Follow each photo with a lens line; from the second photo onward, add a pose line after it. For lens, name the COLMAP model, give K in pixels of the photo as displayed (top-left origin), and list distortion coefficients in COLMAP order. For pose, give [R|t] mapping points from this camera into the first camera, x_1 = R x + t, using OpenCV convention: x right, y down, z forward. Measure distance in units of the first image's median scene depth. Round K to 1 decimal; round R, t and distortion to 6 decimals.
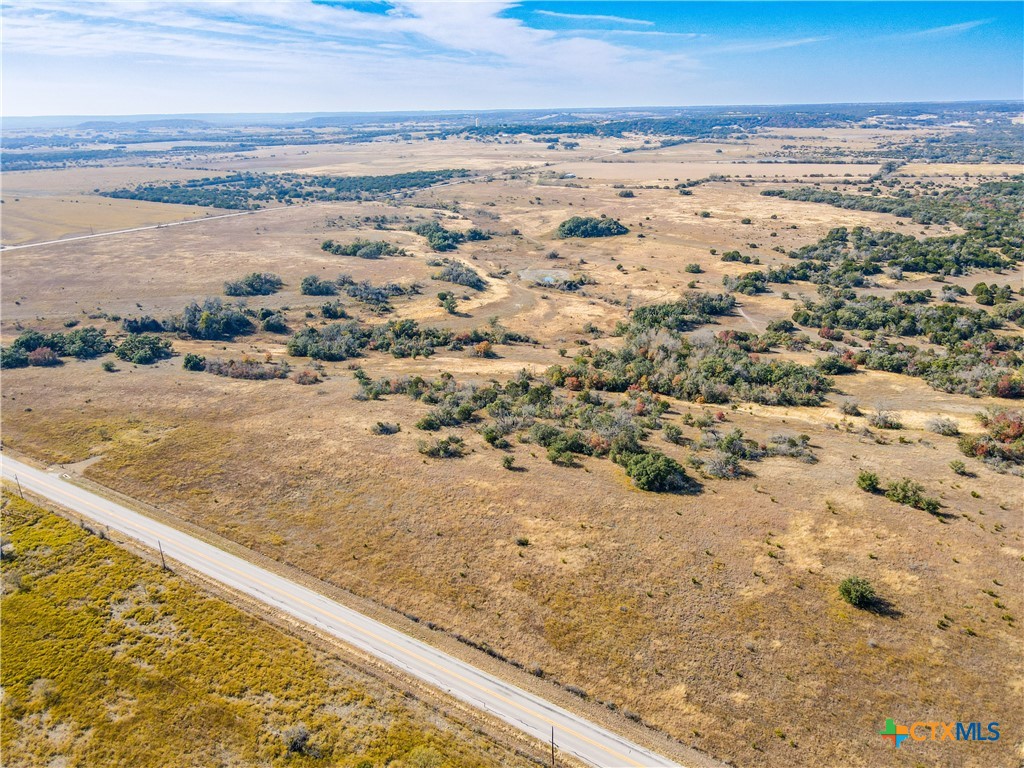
lens RADIAL K [[761.8, 0, 515.7], [0, 761.8, 358.8], [0, 0, 1]] dist [0.009507, 0.009086]
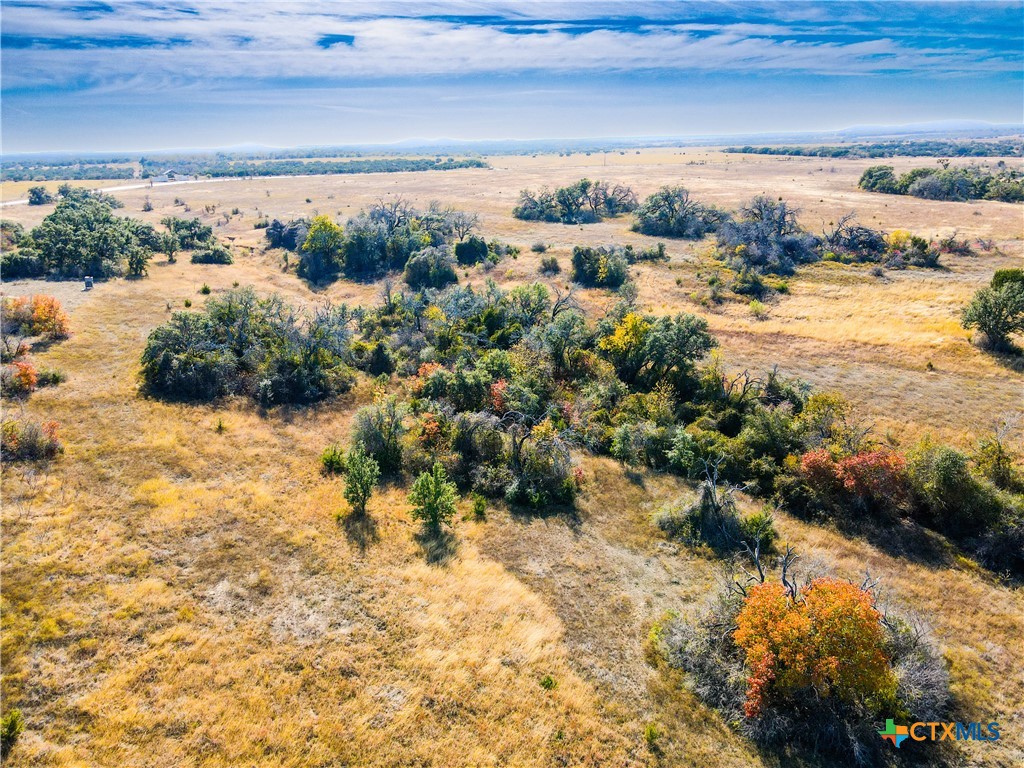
lens RADIAL K [[761.8, 0, 515.7], [0, 761.8, 358.8], [0, 0, 1]] dist [0.009507, 0.009086]
pose [[0.602579, 0.220450, -0.767007, 0.003738], [-0.237743, 0.967040, 0.091167, -0.027761], [0.761825, 0.127415, 0.635129, 0.472478]]
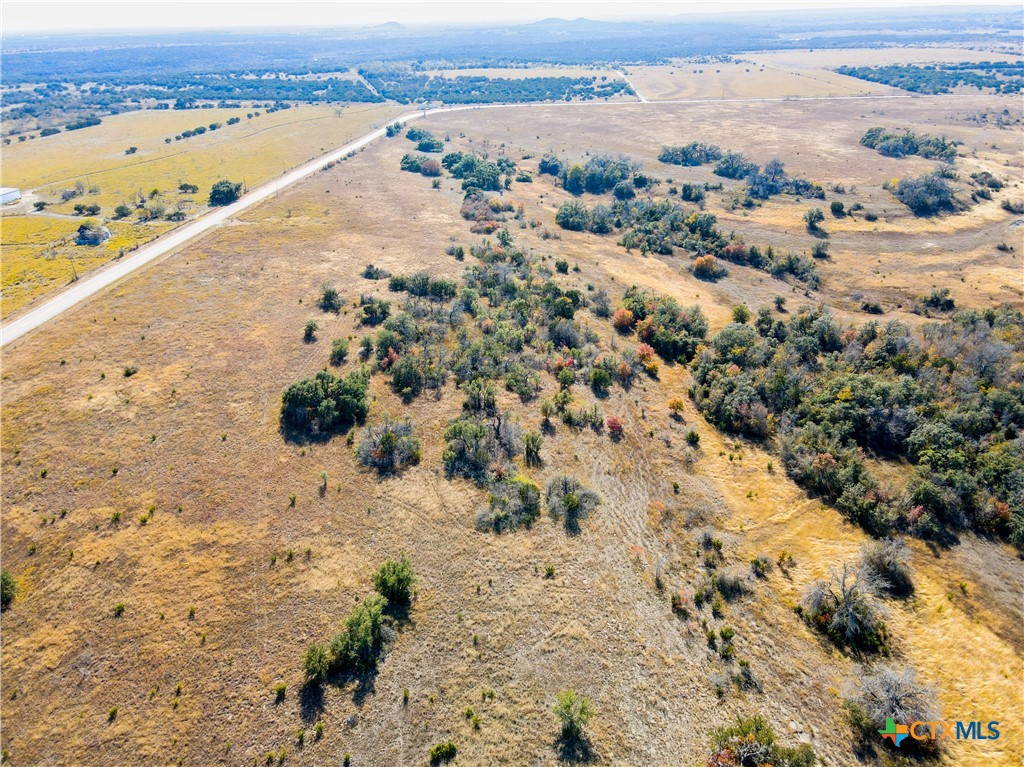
lens RADIAL K [[750.7, 0, 515.8], [0, 750.7, 386.3], [0, 0, 1]] dist [0.014971, 0.004661]
pose [[0.464959, 0.395919, -0.791872, 0.262630], [-0.265355, 0.915635, 0.301992, -0.040296], [0.844630, 0.069713, 0.530792, 0.246704]]
